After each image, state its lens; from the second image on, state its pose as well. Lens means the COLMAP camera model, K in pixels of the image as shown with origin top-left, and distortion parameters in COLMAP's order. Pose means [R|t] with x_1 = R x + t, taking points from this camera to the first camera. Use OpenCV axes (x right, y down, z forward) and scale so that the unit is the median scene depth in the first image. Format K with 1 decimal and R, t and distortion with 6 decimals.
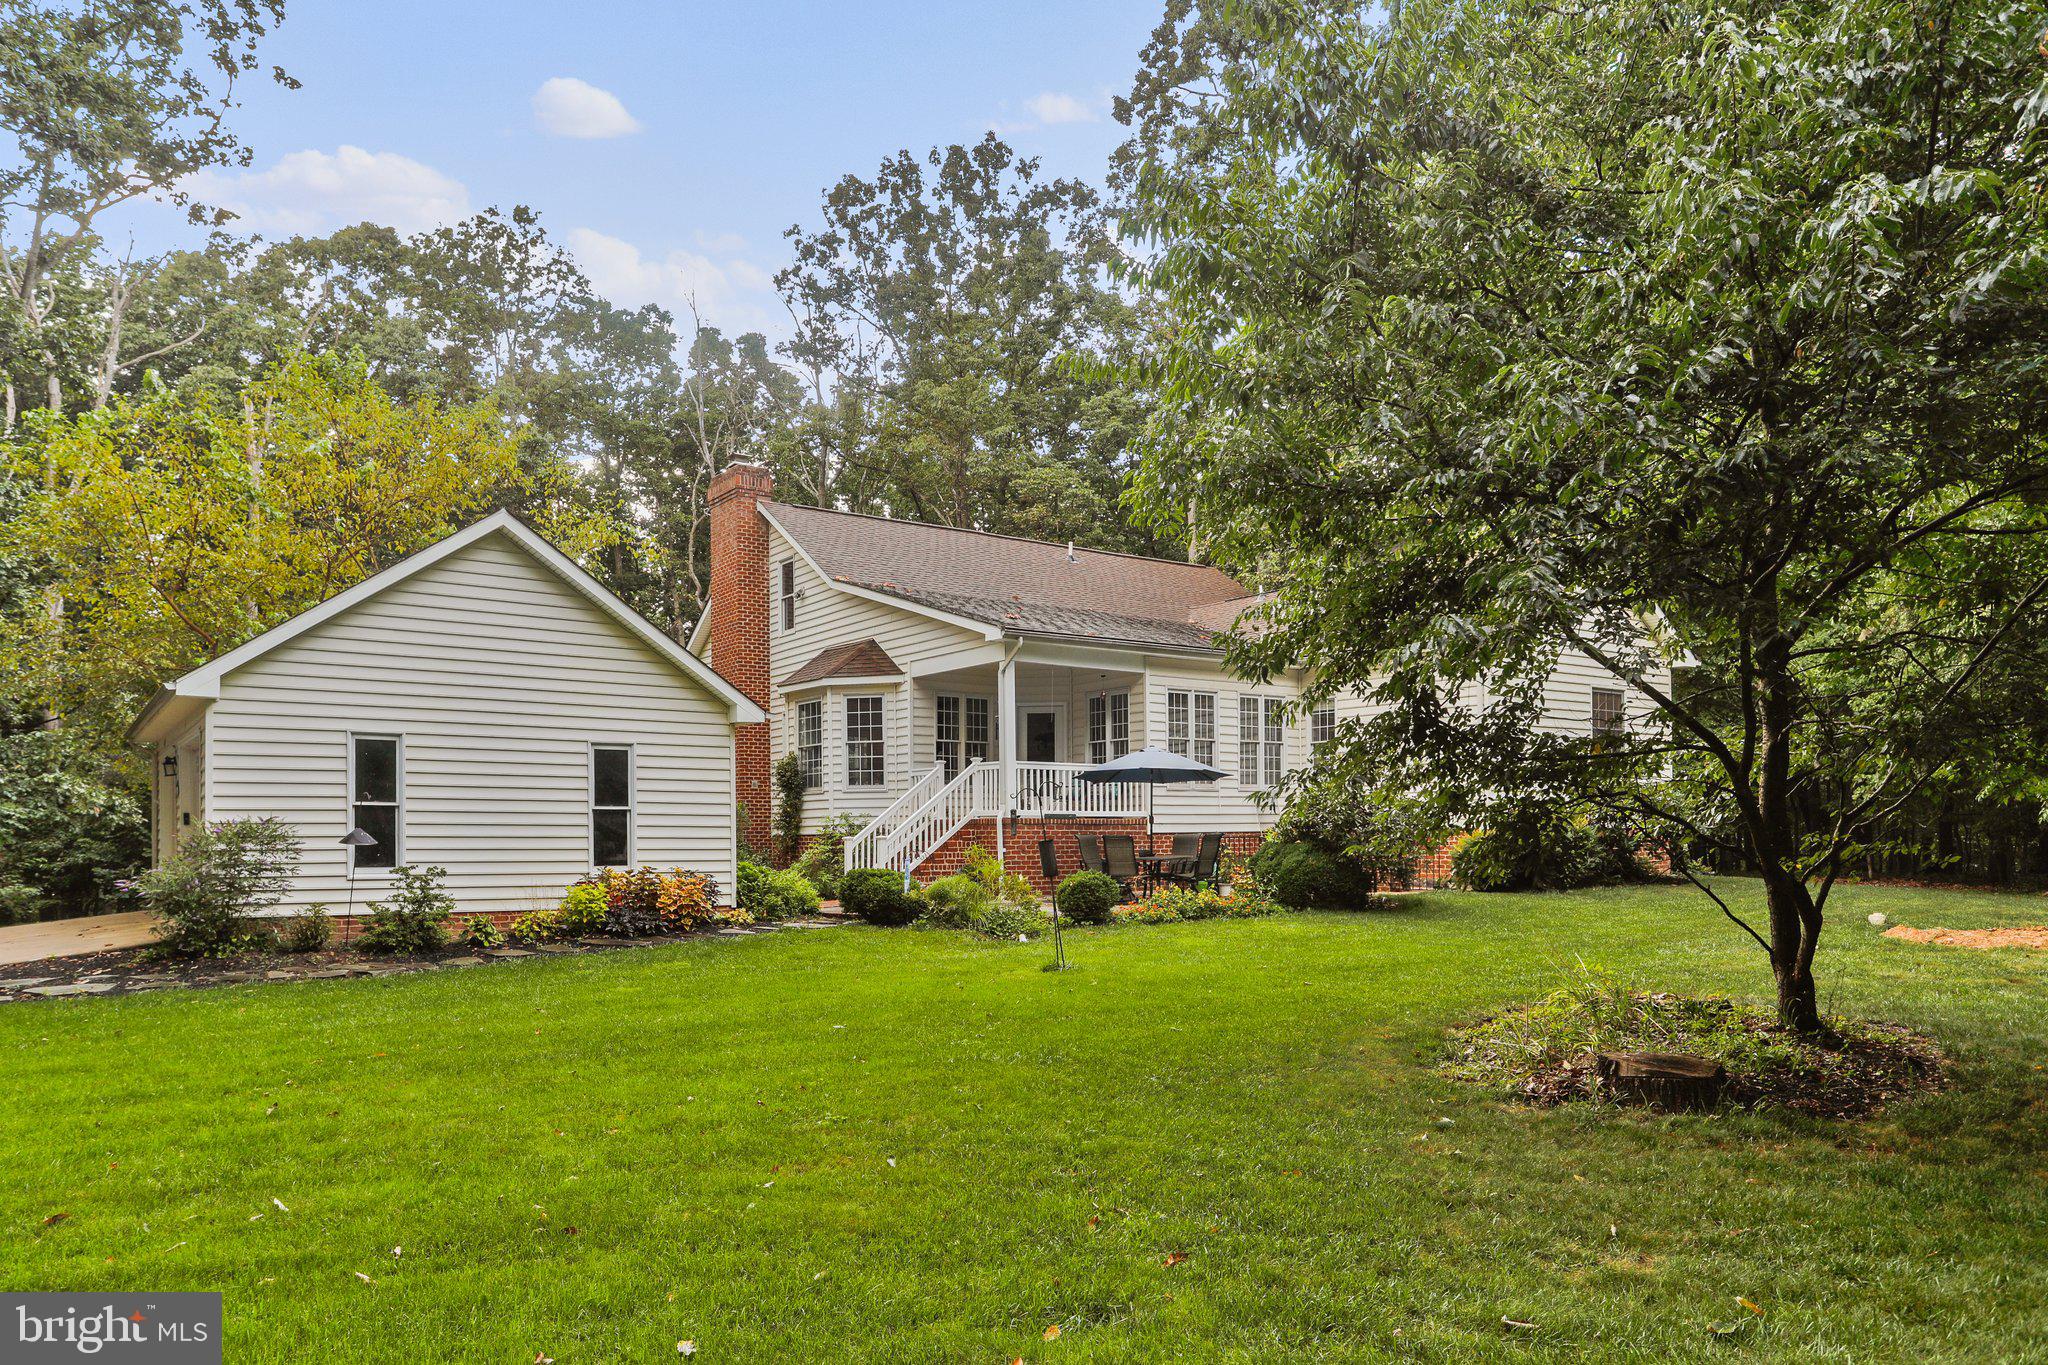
lens RADIAL K [[1391.7, 0, 1022.0], [0, 1391.7, 805.9], [0, 0, 1]] dist [-0.025908, 0.000830]
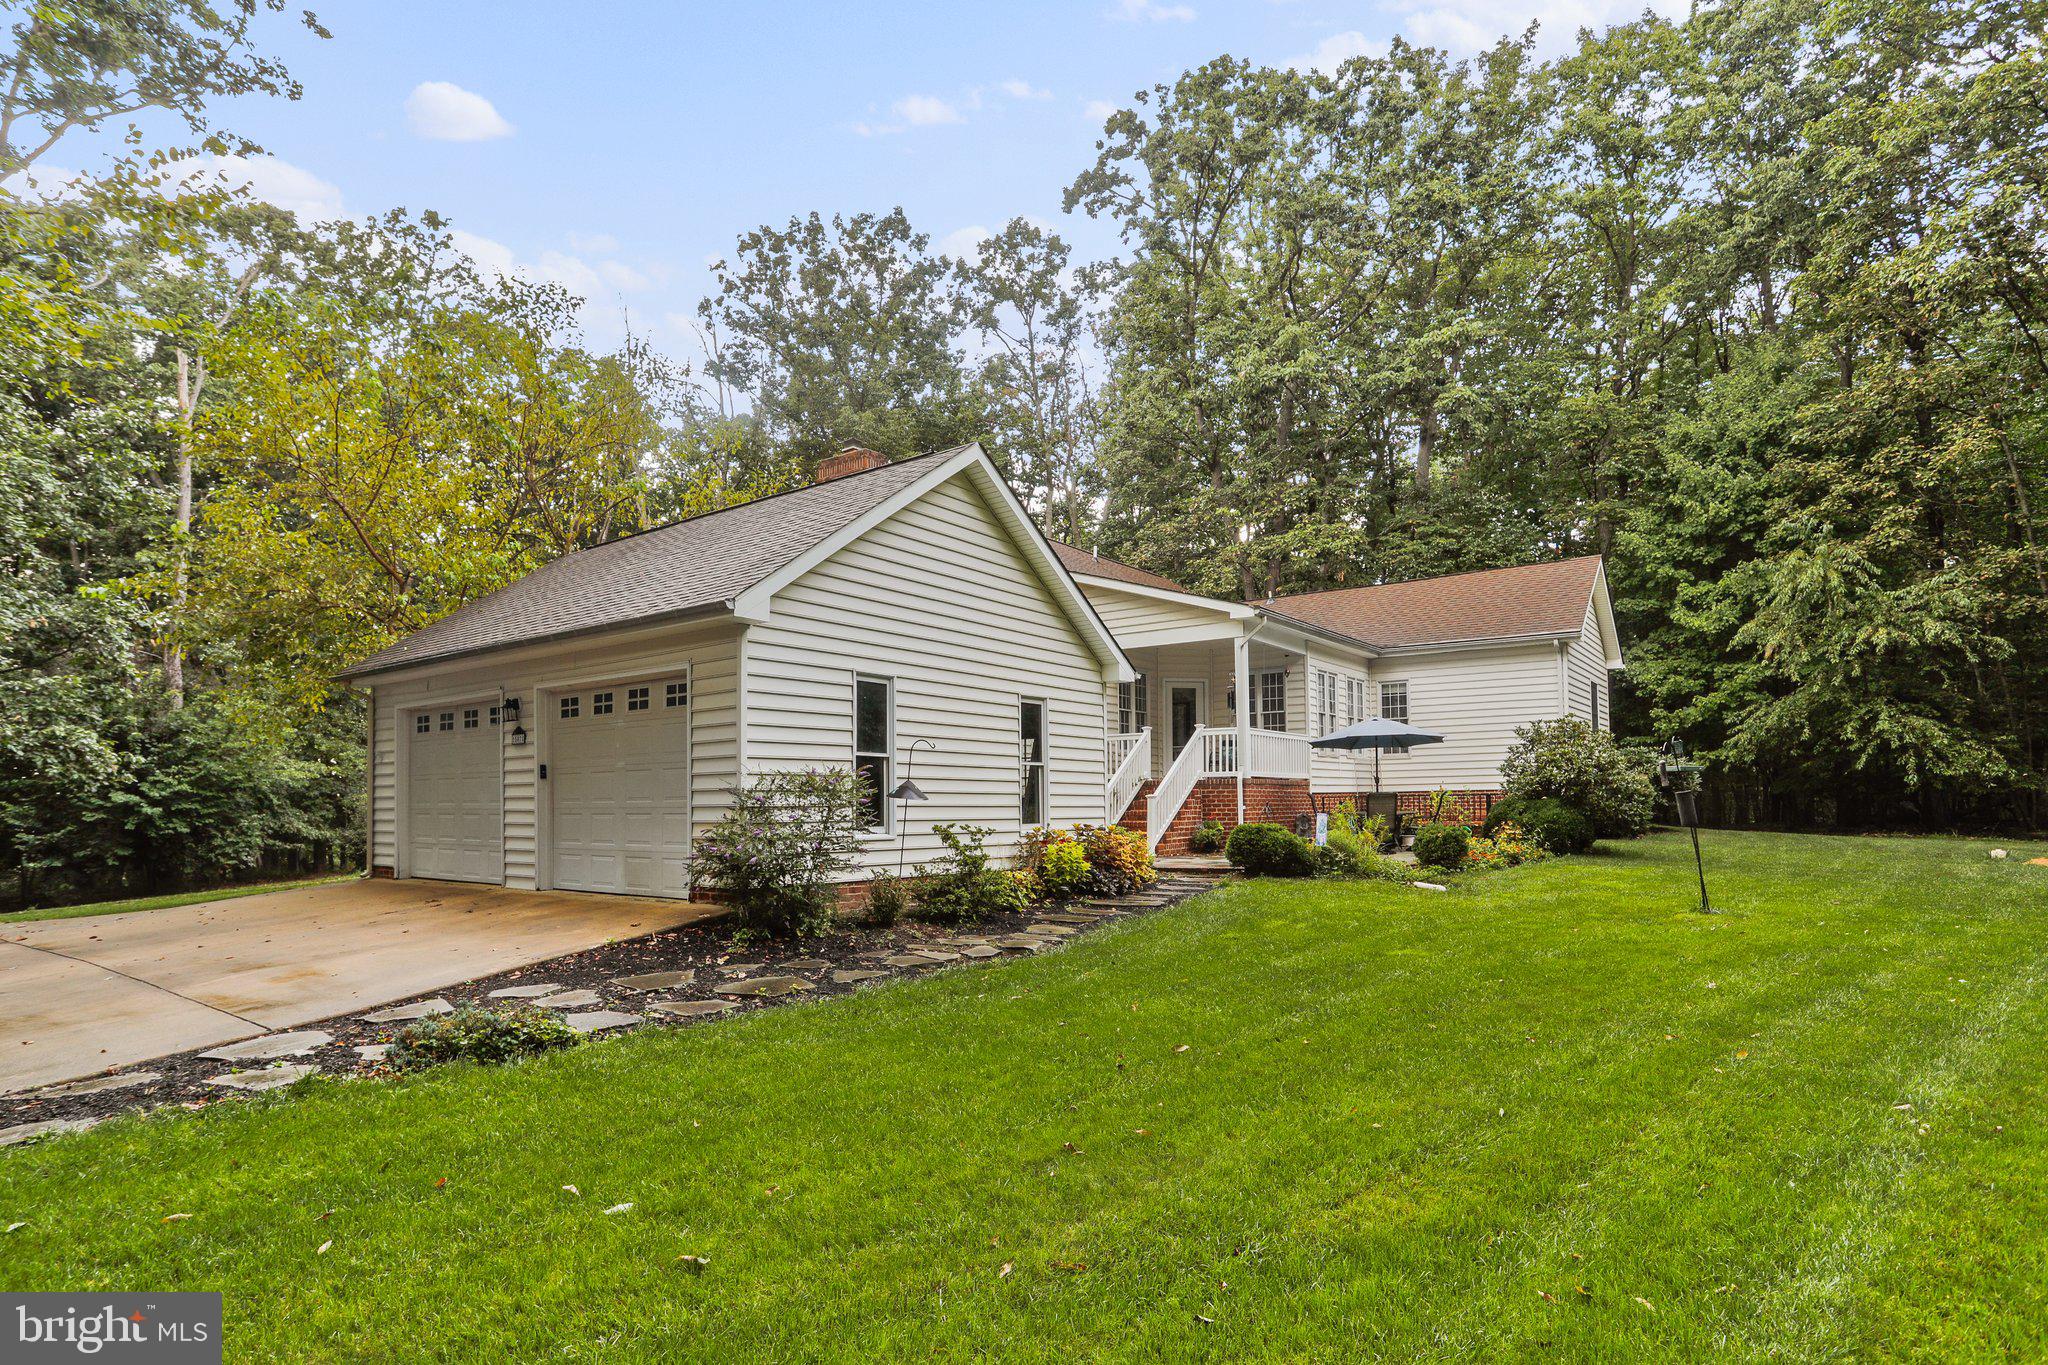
lens RADIAL K [[1080.0, 0, 1021.5], [0, 1080.0, 755.3], [0, 0, 1]] dist [-0.051402, 0.012671]
pose [[0.951613, 0.011867, 0.307070, -0.301296], [-0.005076, 0.999725, -0.022905, 0.007351], [-0.307257, 0.020238, 0.951411, 0.158921]]
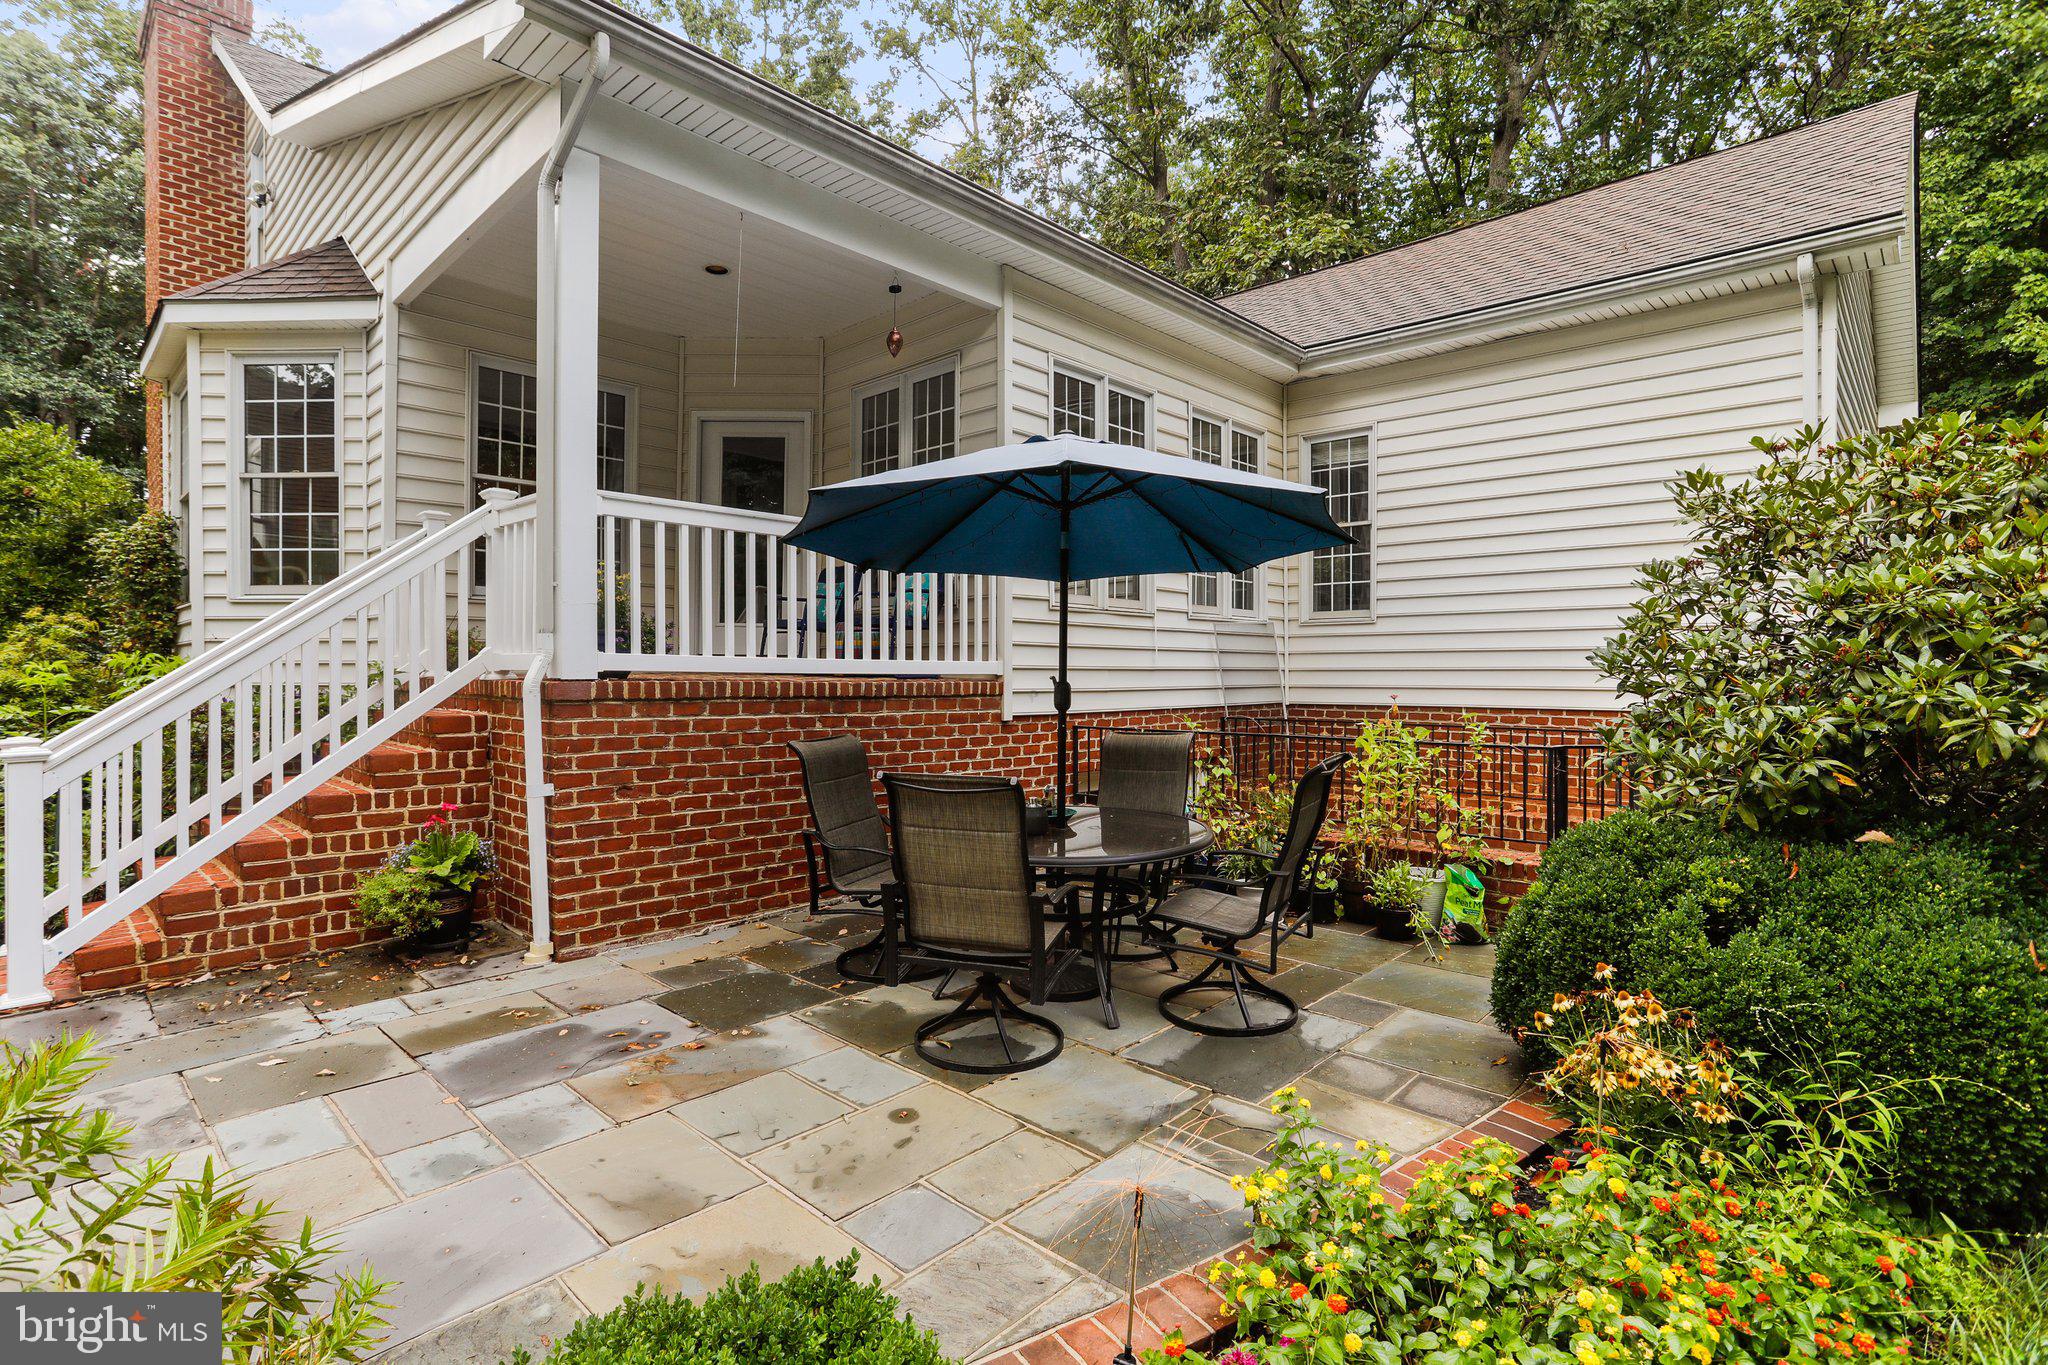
lens RADIAL K [[980.0, 0, 1024.0], [0, 980.0, 682.5], [0, 0, 1]] dist [-0.003194, -0.000306]
pose [[0.981941, 0.008293, 0.189004, 0.031404], [-0.015128, 0.999281, 0.034752, 0.000182], [-0.188580, -0.036984, 0.981361, 0.526243]]
